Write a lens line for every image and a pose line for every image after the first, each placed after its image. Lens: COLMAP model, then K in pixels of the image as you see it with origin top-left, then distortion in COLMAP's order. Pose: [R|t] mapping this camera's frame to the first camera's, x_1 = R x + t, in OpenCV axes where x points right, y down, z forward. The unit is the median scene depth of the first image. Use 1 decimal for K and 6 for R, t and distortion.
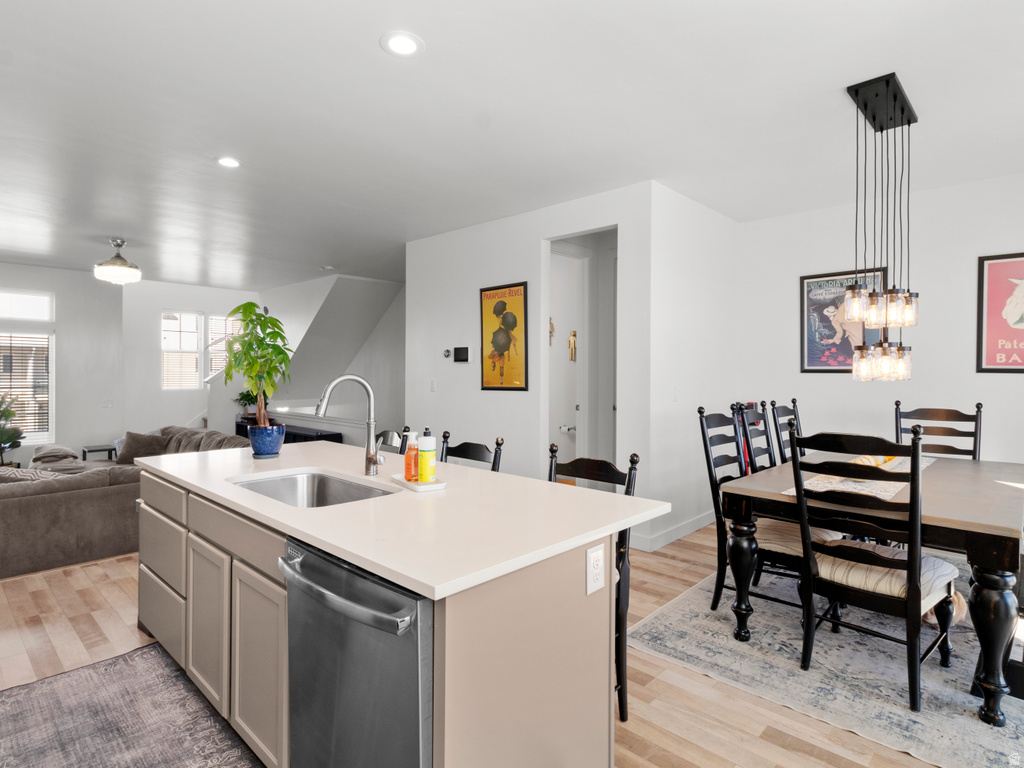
lens RADIAL K [[552.3, 0, 520.9], [0, 552.3, 380.8], [0, 0, 1]] dist [0.006109, 0.002145]
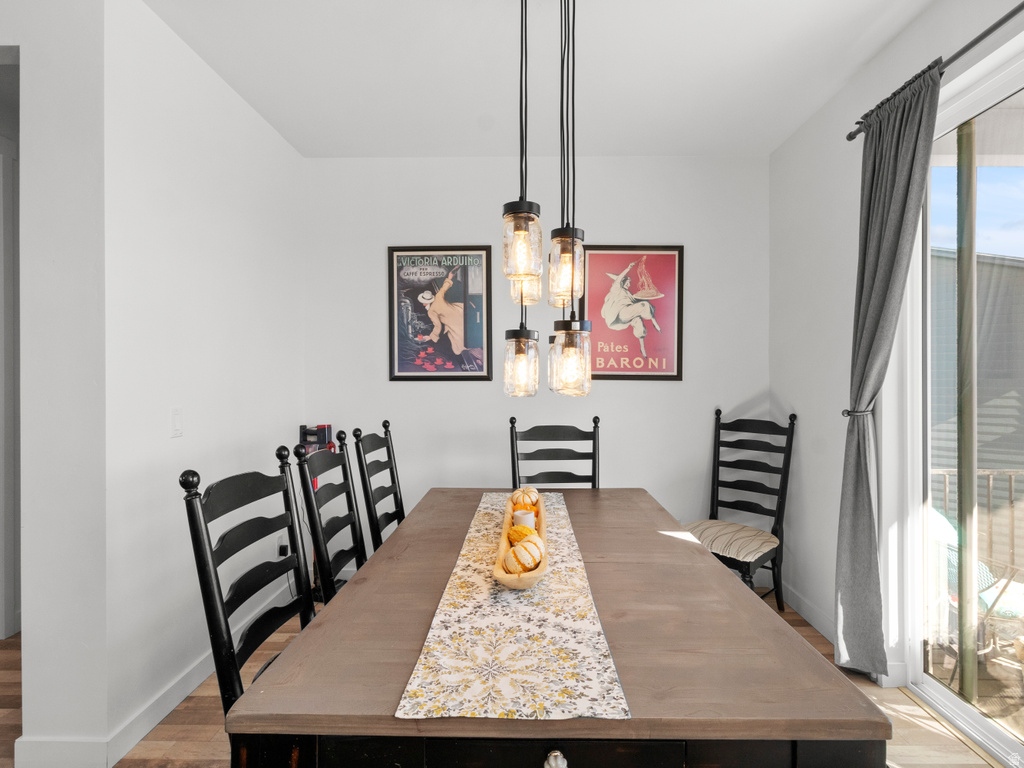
lens RADIAL K [[530.7, 0, 517.1], [0, 530.7, 374.0], [0, 0, 1]] dist [0.001969, 0.000899]
pose [[0.740549, 0.001449, 0.672001, 0.189165], [0.016697, 0.999649, -0.020556, -0.007528], [-0.671795, 0.026443, 0.740265, 0.435725]]
